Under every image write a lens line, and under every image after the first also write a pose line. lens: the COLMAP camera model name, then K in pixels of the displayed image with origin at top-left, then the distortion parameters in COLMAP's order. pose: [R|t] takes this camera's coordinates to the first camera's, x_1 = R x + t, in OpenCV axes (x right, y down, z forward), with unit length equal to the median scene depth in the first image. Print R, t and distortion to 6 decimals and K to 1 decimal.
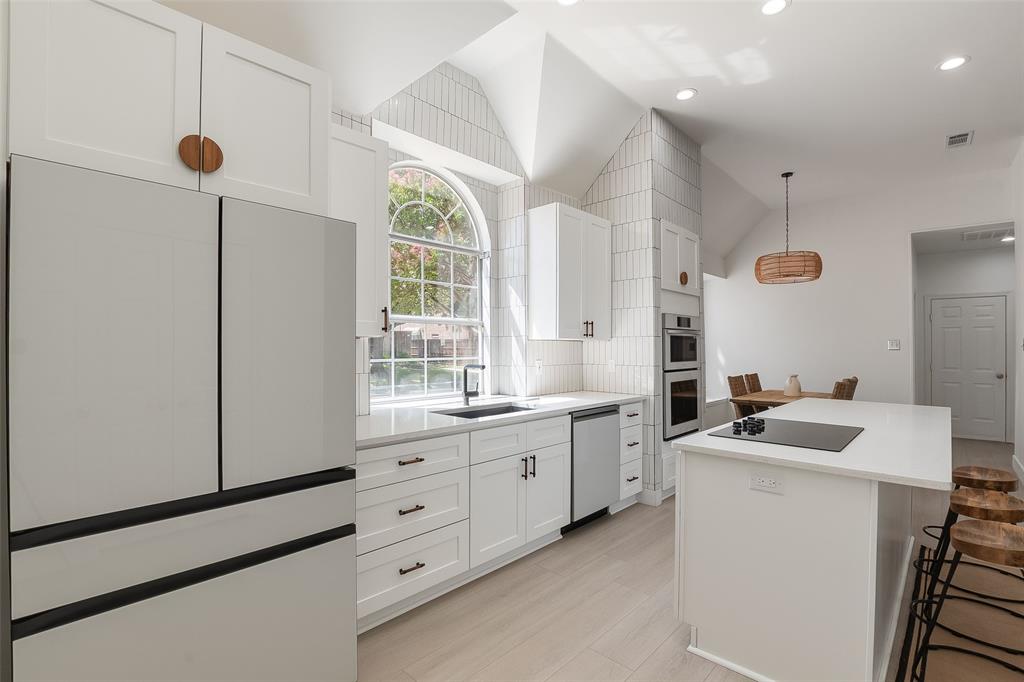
lens RADIAL K [[466.4, 0, 493.6], [0, 466.4, 351.6], [0, 0, 1]] dist [-0.042447, -0.000147]
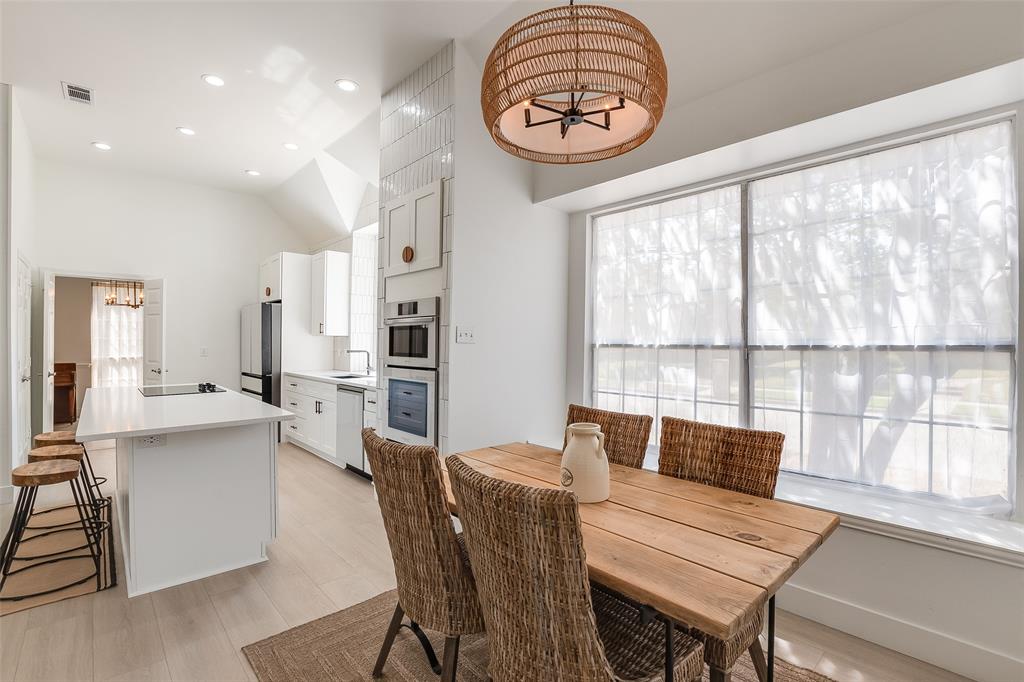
lens RADIAL K [[464.3, 0, 512.0], [0, 464.3, 341.0], [0, 0, 1]] dist [-0.017305, -0.000391]
pose [[-0.052400, -0.001384, -0.998625, 1.288941], [-0.007869, 0.999969, -0.000973, -0.007773], [0.998595, 0.007807, -0.052409, 1.300363]]
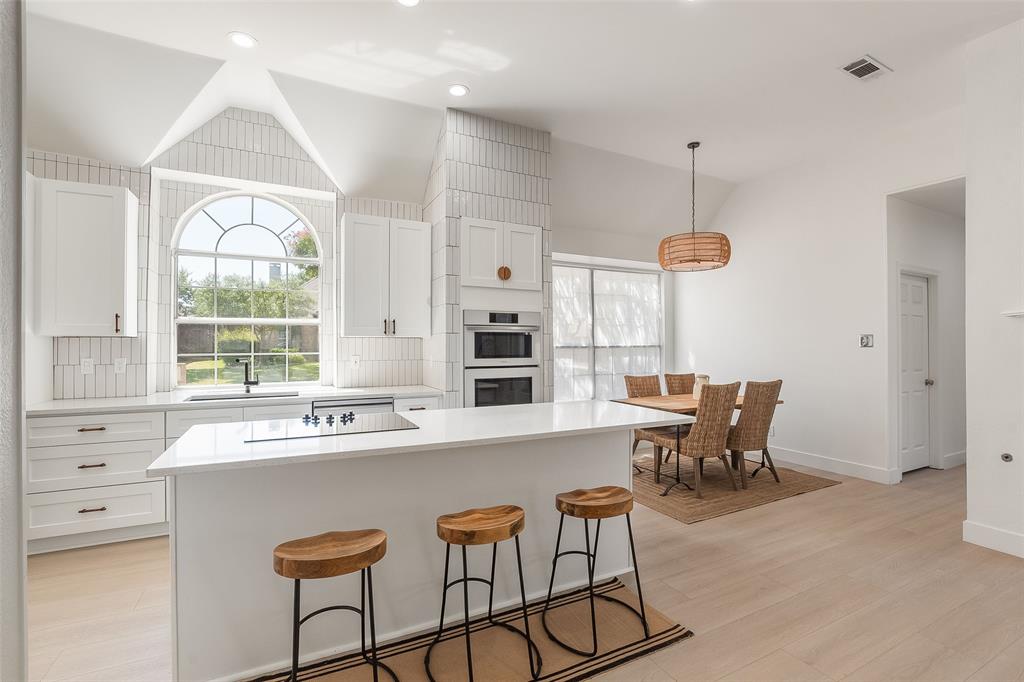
lens RADIAL K [[464.3, 0, 512.0], [0, 464.3, 341.0], [0, 0, 1]] dist [-0.017305, -0.000391]
pose [[0.948212, -0.001200, -0.317634, 0.785856], [-0.002471, 0.999935, -0.011153, -0.004075], [0.317627, 0.011361, 0.948148, 0.073942]]
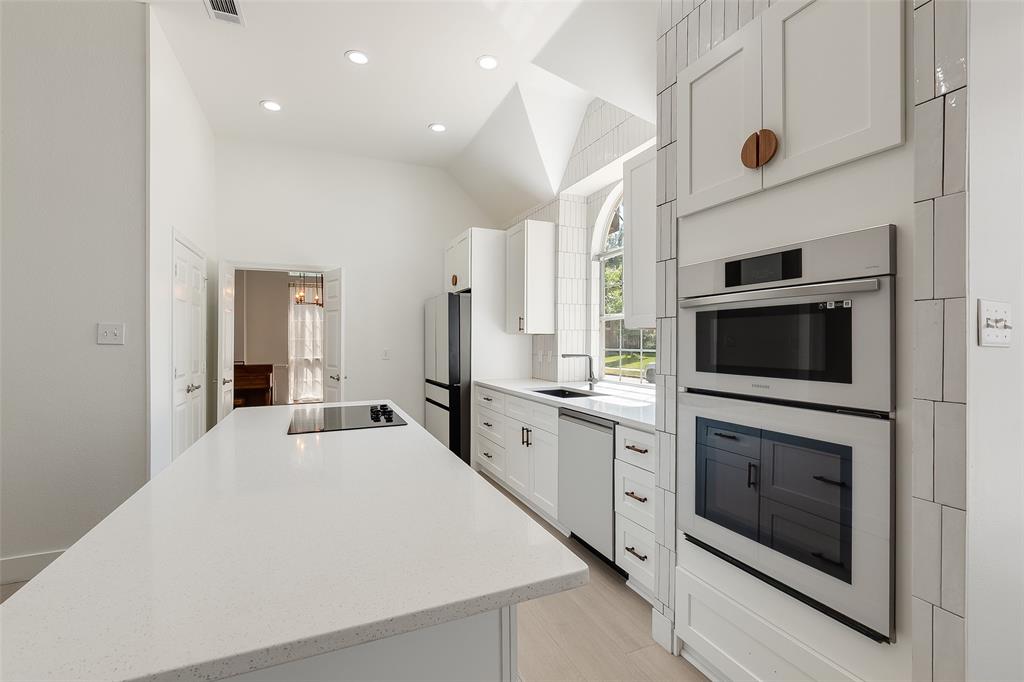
lens RADIAL K [[456.5, 0, 529.4], [0, 456.5, 338.5], [0, 0, 1]] dist [-0.001349, -0.000322]
pose [[-0.345119, -0.002312, -0.938556, 0.864054], [-0.001535, 0.999997, -0.001899, -0.008370], [0.938558, 0.000785, -0.345122, 1.010721]]
